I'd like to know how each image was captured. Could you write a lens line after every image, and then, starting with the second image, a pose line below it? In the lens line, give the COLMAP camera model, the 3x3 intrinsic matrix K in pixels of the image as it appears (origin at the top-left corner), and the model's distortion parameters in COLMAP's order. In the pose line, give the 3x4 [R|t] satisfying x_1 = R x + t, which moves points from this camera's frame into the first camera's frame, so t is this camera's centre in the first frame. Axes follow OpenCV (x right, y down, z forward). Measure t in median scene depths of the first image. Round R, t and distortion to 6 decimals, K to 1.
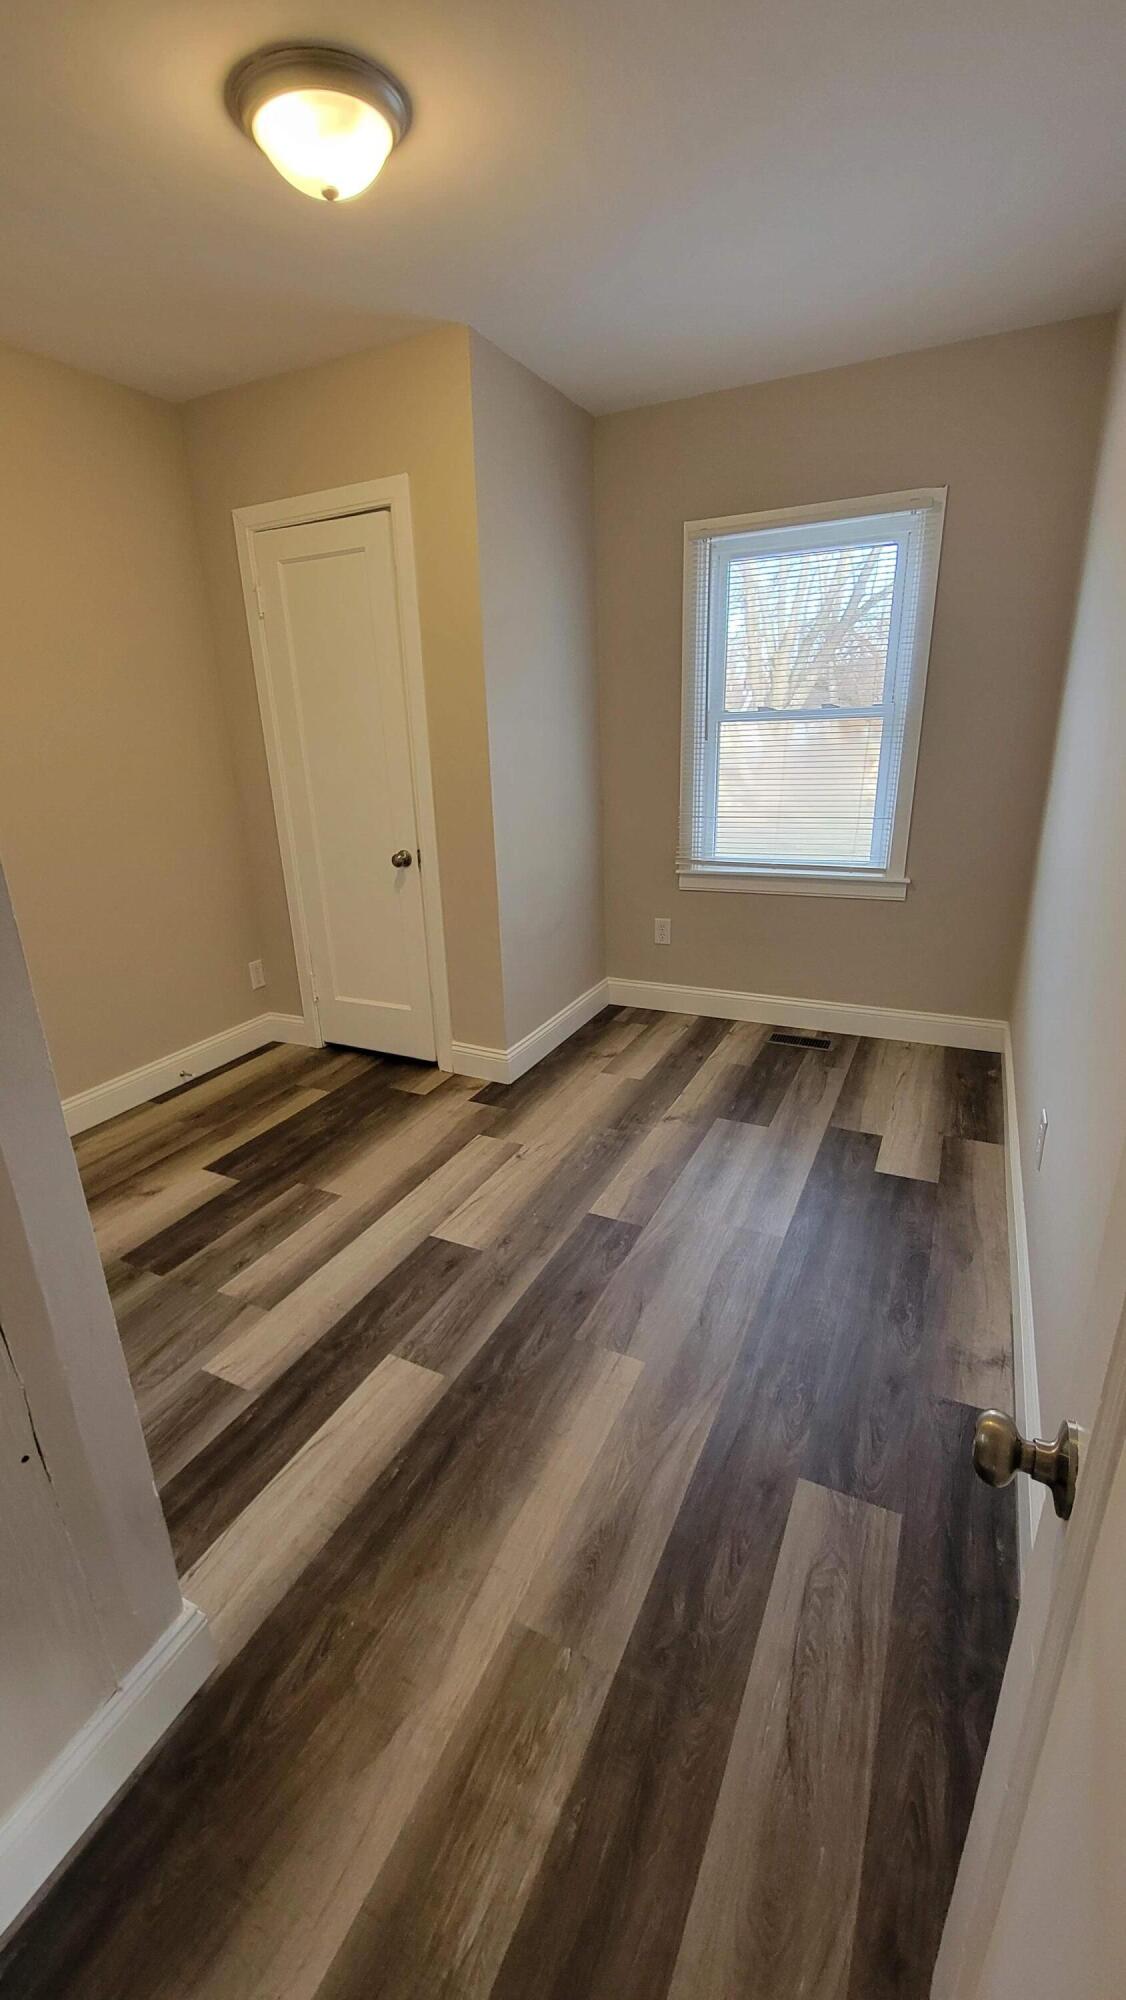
lens RADIAL K [[819.8, 0, 554.7], [0, 819.8, 1000.9], [0, 0, 1]] dist [-0.003334, -0.000286]
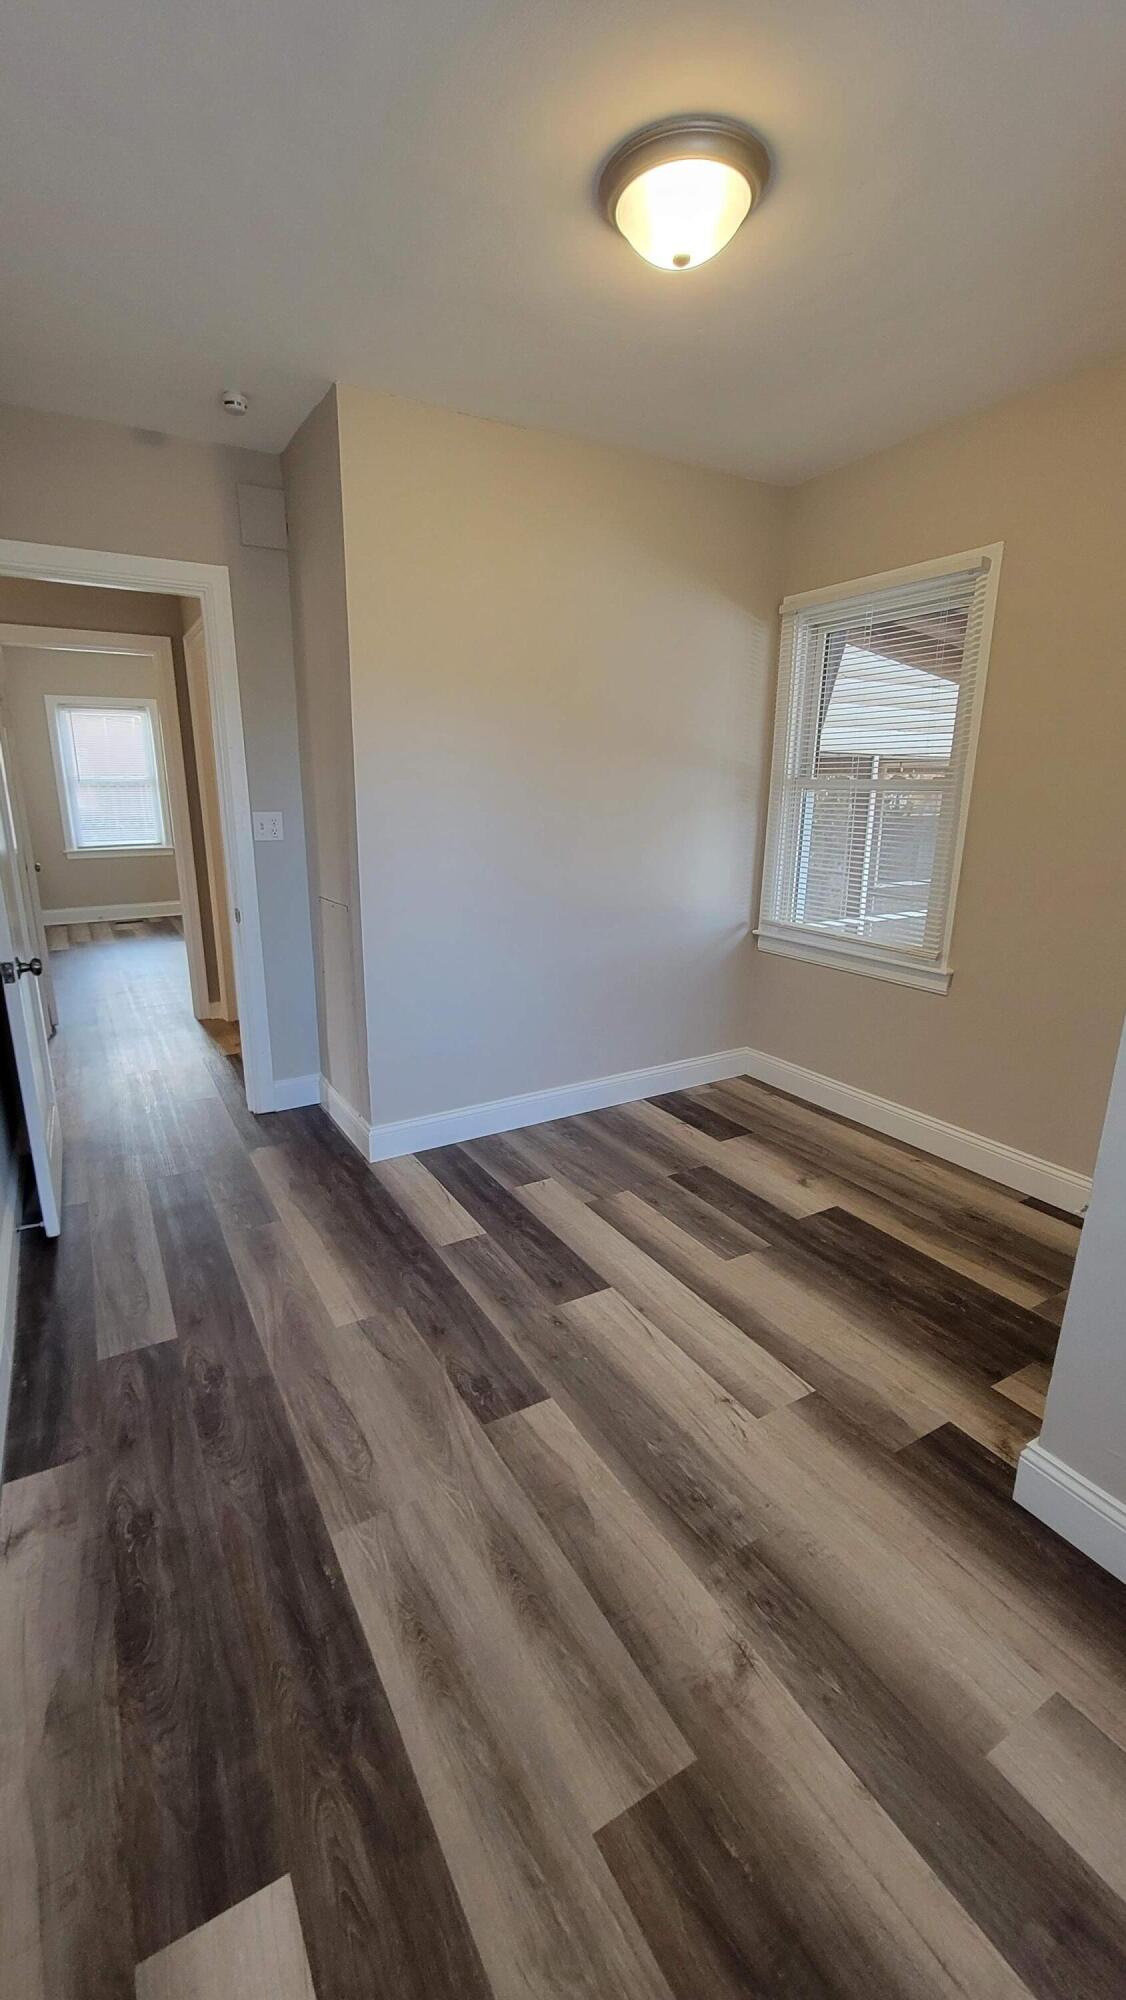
lens RADIAL K [[819.8, 0, 554.7], [0, 819.8, 1000.9], [0, 0, 1]] dist [-0.003334, -0.000286]
pose [[-0.550074, 0.248500, -0.797287, 0.599119], [-0.251806, 0.860916, 0.442061, -0.441897], [0.796249, 0.443928, -0.410994, 1.204200]]
